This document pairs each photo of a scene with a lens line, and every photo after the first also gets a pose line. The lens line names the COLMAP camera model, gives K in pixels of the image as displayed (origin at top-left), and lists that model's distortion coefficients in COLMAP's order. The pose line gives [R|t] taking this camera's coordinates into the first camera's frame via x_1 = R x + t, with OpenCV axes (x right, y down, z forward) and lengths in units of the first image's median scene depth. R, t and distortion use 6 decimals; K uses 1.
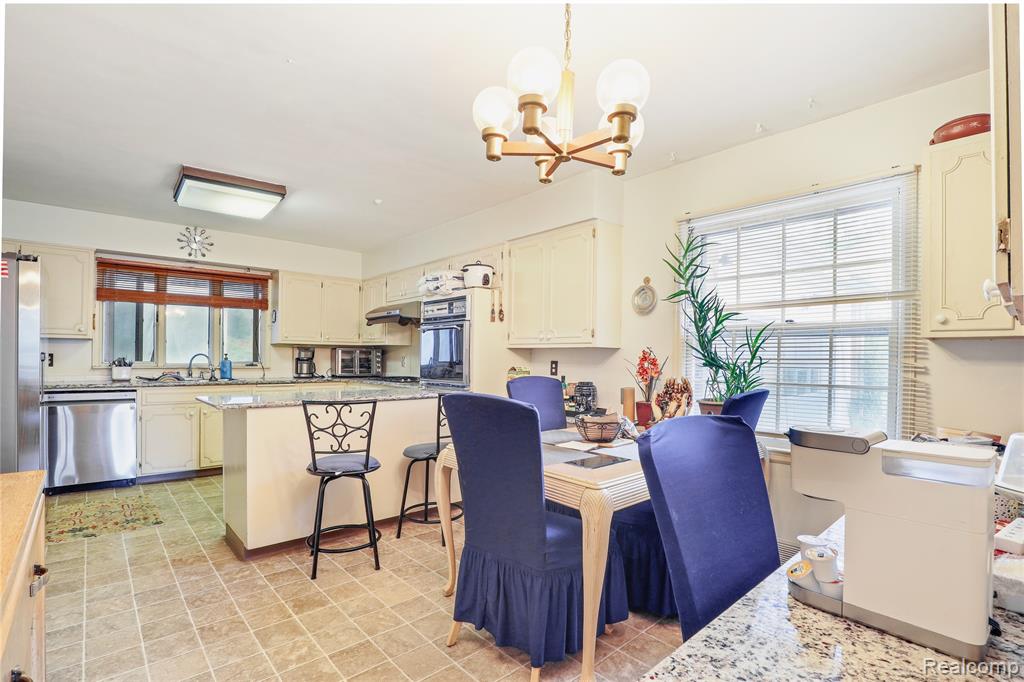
lens RADIAL K [[482.2, 0, 516.1], [0, 482.2, 363.4], [0, 0, 1]] dist [-0.032083, 0.002464]
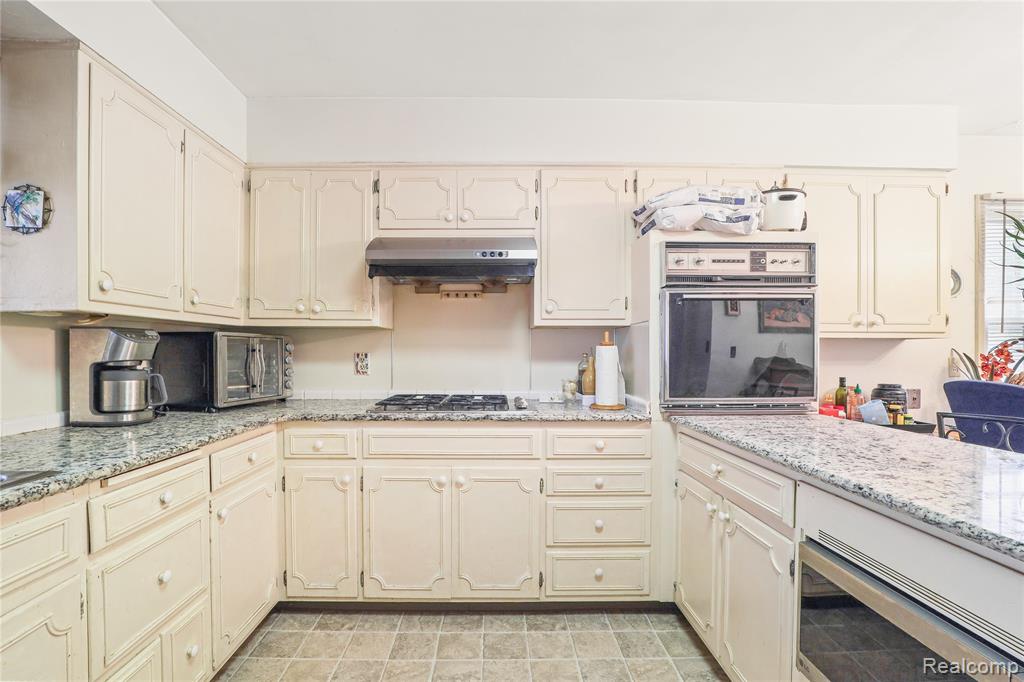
lens RADIAL K [[482.2, 0, 494.7], [0, 482.2, 357.5], [0, 0, 1]] dist [-0.032083, 0.002464]
pose [[0.665722, -0.019630, 0.745941, -0.634596], [0.014905, 0.999804, 0.013008, -0.017595], [-0.746051, 0.002458, 0.665885, 0.759557]]
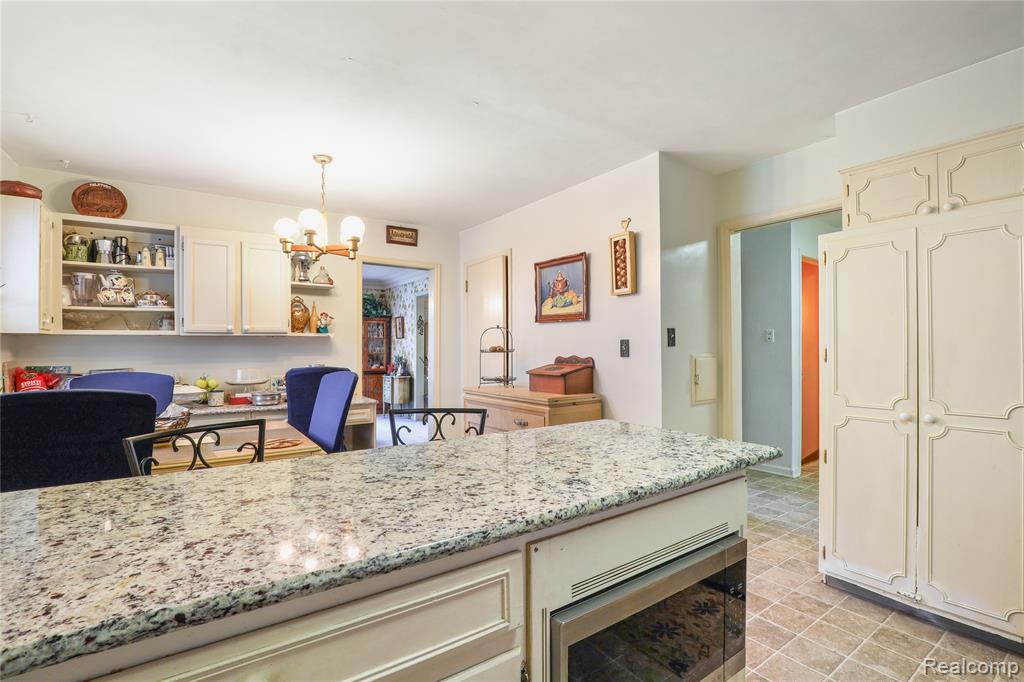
lens RADIAL K [[482.2, 0, 517.7], [0, 482.2, 344.6], [0, 0, 1]] dist [-0.032083, 0.002464]
pose [[-0.995384, -0.006486, 0.095750, -0.323903], [-0.006015, 0.999968, 0.005212, -0.016966], [-0.095781, 0.004612, -0.995392, 0.994296]]
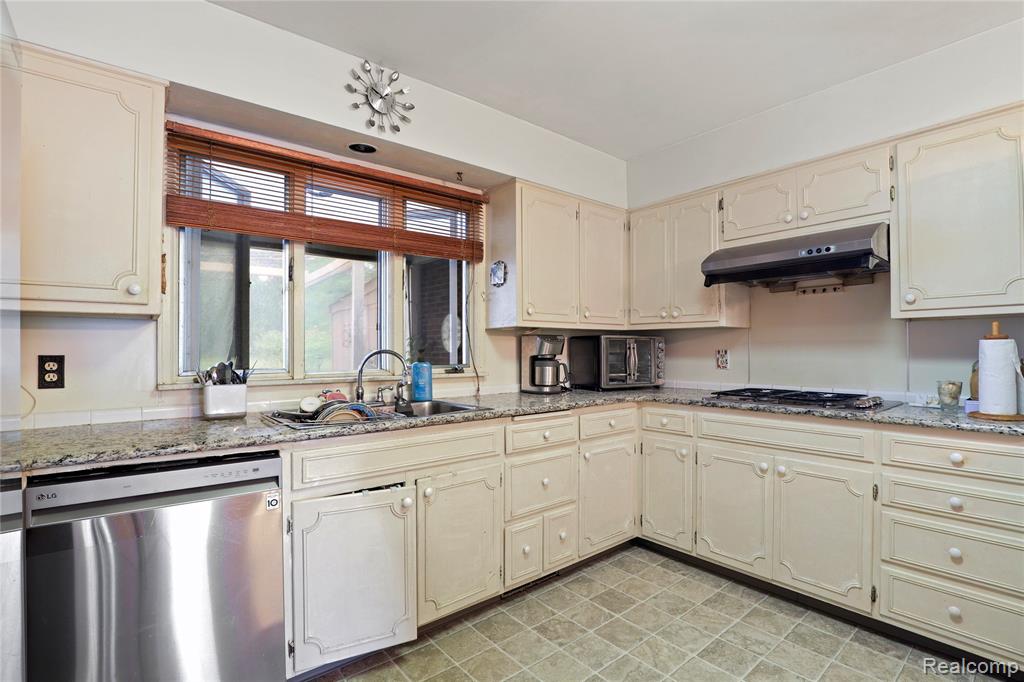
lens RADIAL K [[482.2, 0, 508.2], [0, 482.2, 349.0], [0, 0, 1]] dist [-0.032083, 0.002464]
pose [[0.998271, -0.015363, -0.056738, -0.562220], [0.014577, 0.999792, -0.014236, -0.014019], [0.056945, 0.013384, 0.998288, 0.594410]]
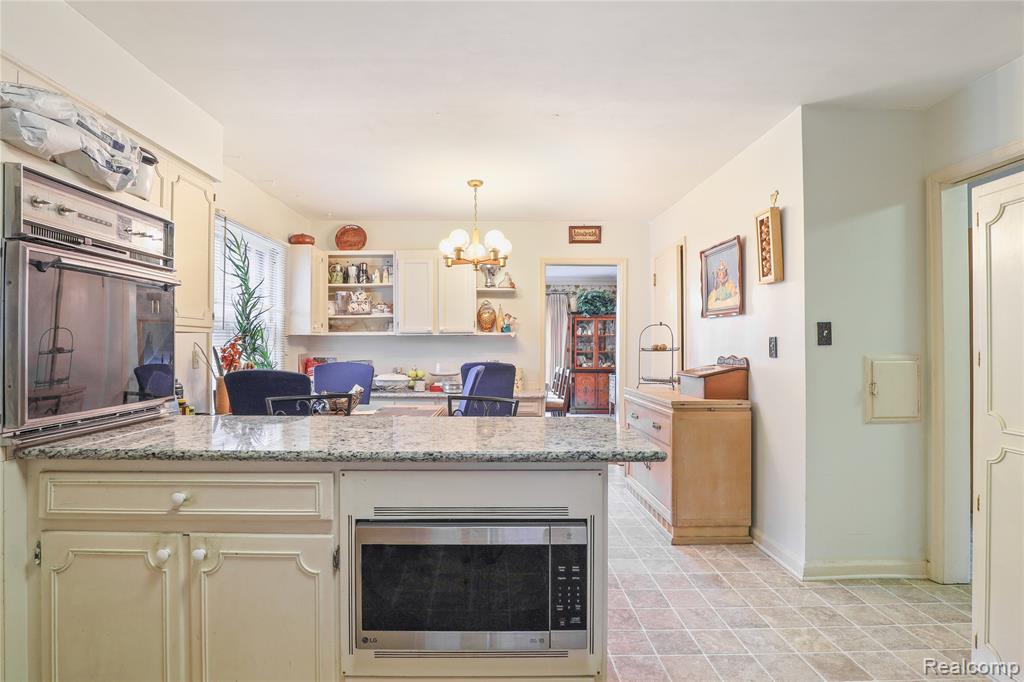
lens RADIAL K [[535.7, 0, 490.3], [0, 535.7, 339.2], [0, 0, 1]] dist [-0.036545, 0.001279]
pose [[-0.749984, -0.003266, 0.661447, -0.589067], [-0.002544, 0.999995, 0.002053, -0.019161], [-0.661451, -0.000143, -0.749989, 0.991550]]
